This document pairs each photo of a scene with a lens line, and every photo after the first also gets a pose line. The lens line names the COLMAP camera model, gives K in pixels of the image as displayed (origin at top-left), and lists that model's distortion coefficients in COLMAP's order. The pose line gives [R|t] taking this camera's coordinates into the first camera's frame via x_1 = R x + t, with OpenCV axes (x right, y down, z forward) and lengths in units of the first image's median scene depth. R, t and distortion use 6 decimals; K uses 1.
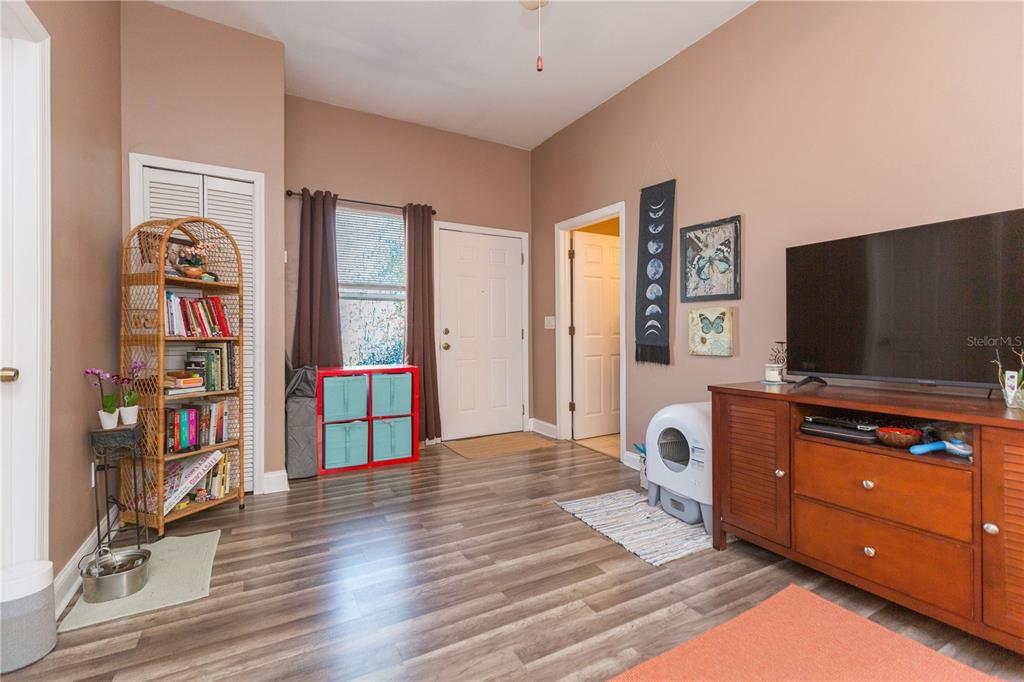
lens RADIAL K [[478.2, 0, 529.7], [0, 478.2, 325.7], [0, 0, 1]] dist [0.000308, 0.000112]
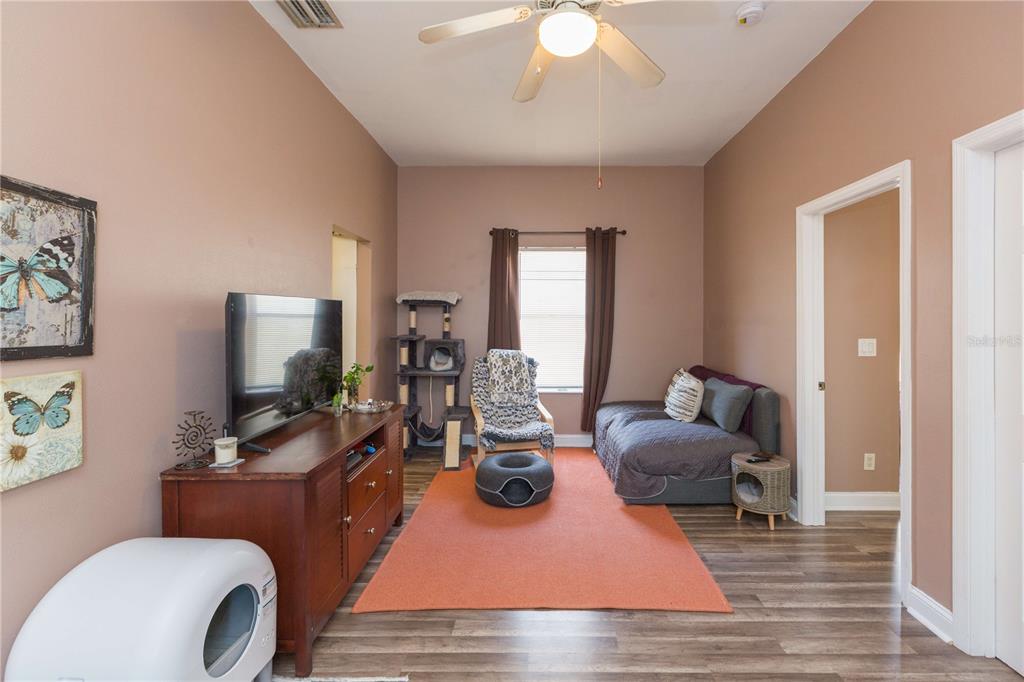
lens RADIAL K [[478.2, 0, 529.7], [0, 478.2, 325.7], [0, 0, 1]] dist [0.000308, 0.000112]
pose [[-0.850940, 0.000430, 0.525263, -0.263596], [0.000346, 1.000000, -0.000259, -0.086484], [-0.525263, -0.000039, -0.850940, 1.170035]]
